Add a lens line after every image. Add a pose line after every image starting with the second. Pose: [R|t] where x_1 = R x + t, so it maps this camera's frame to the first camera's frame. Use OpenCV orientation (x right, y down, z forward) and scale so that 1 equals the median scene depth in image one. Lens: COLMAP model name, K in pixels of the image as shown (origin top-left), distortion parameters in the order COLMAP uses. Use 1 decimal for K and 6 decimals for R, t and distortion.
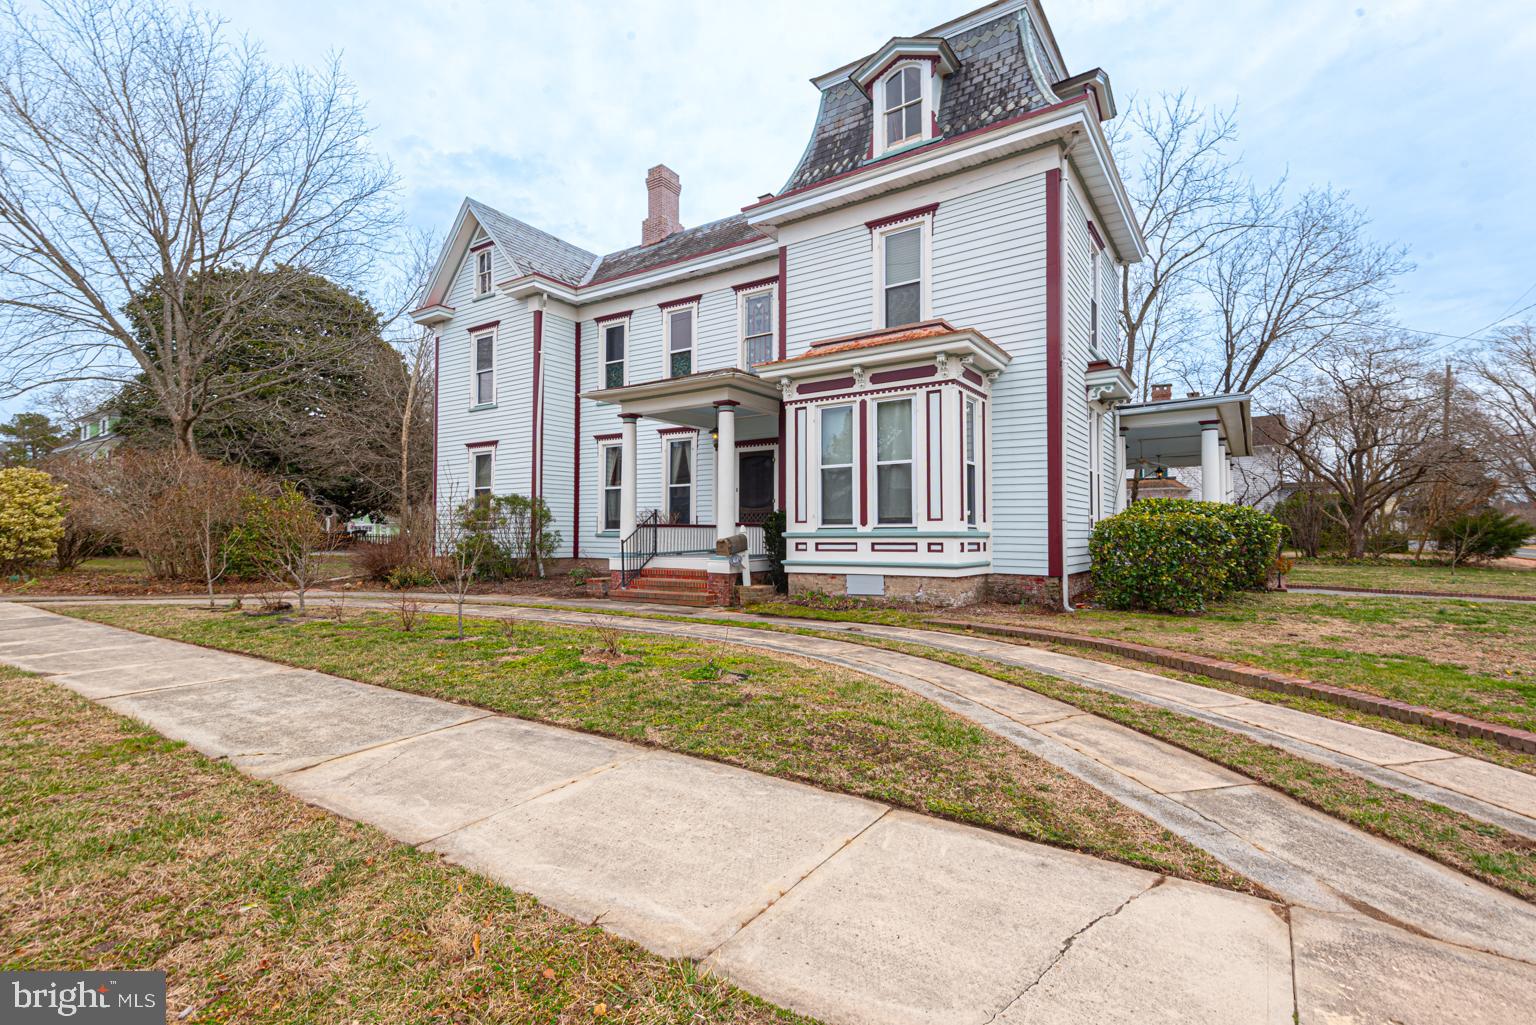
lens RADIAL K [[715.1, 0, 760.3], [0, 715.1, 517.6], [0, 0, 1]] dist [0.026673, -0.006675]
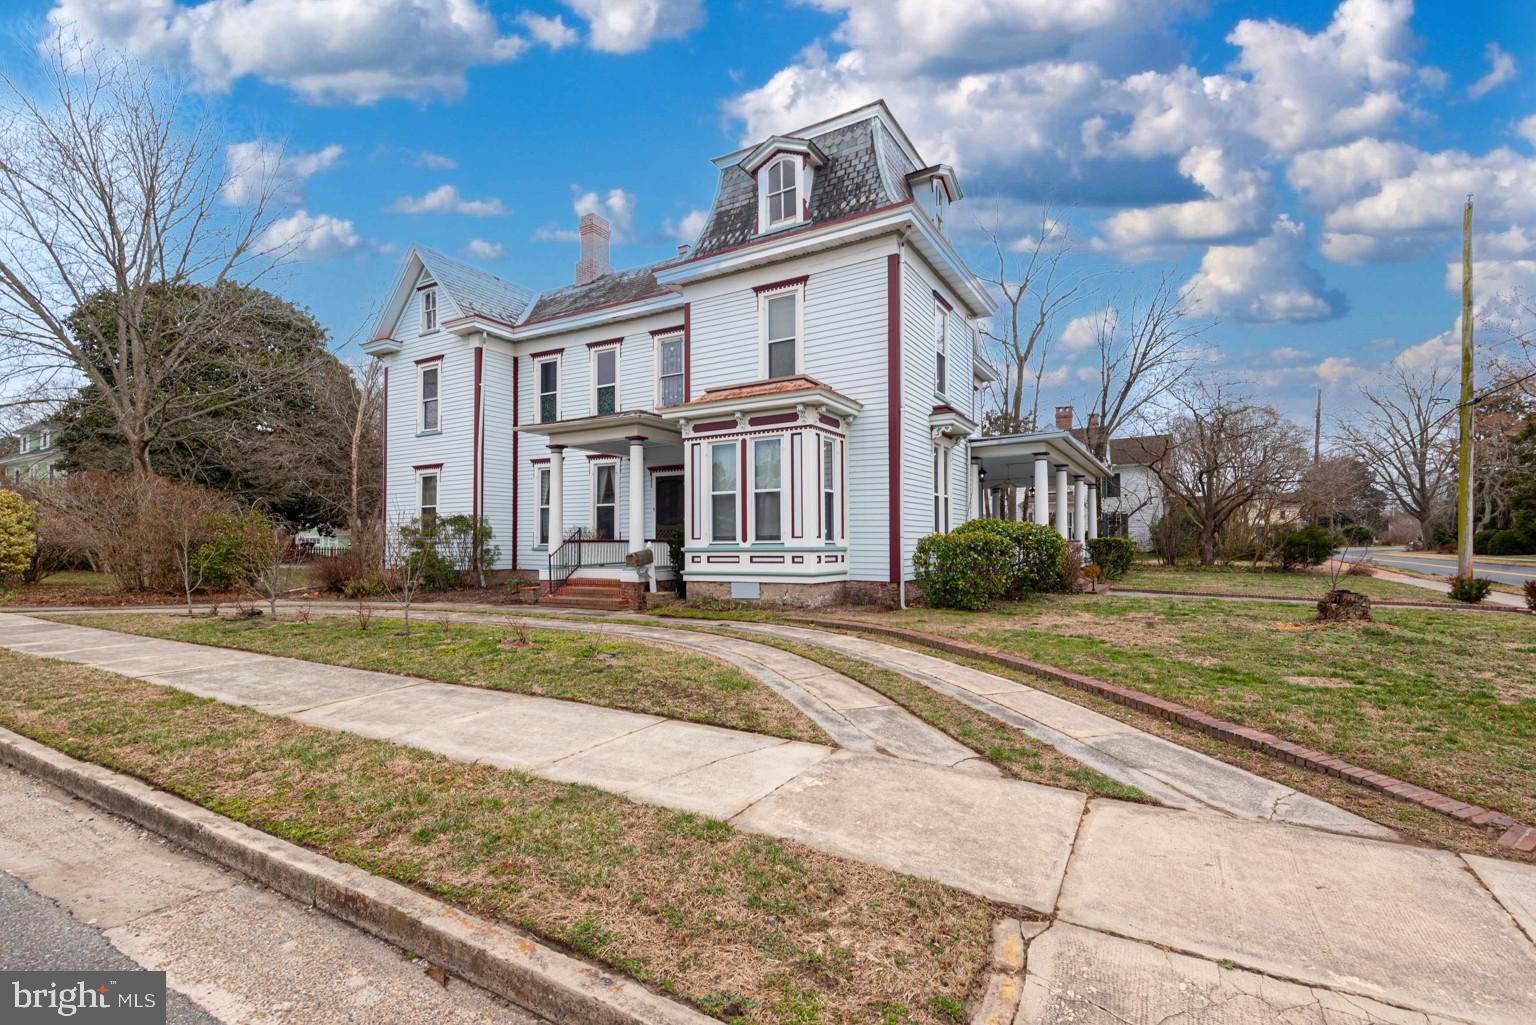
lens RADIAL K [[715.1, 0, 741.1], [0, 715.1, 528.7], [0, 0, 1]] dist [0.026673, -0.006675]
pose [[0.999353, -0.004177, 0.035713, 0.088104], [0.004113, 0.999990, 0.001864, -0.012687], [-0.035720, -0.001716, 0.999360, -0.200357]]
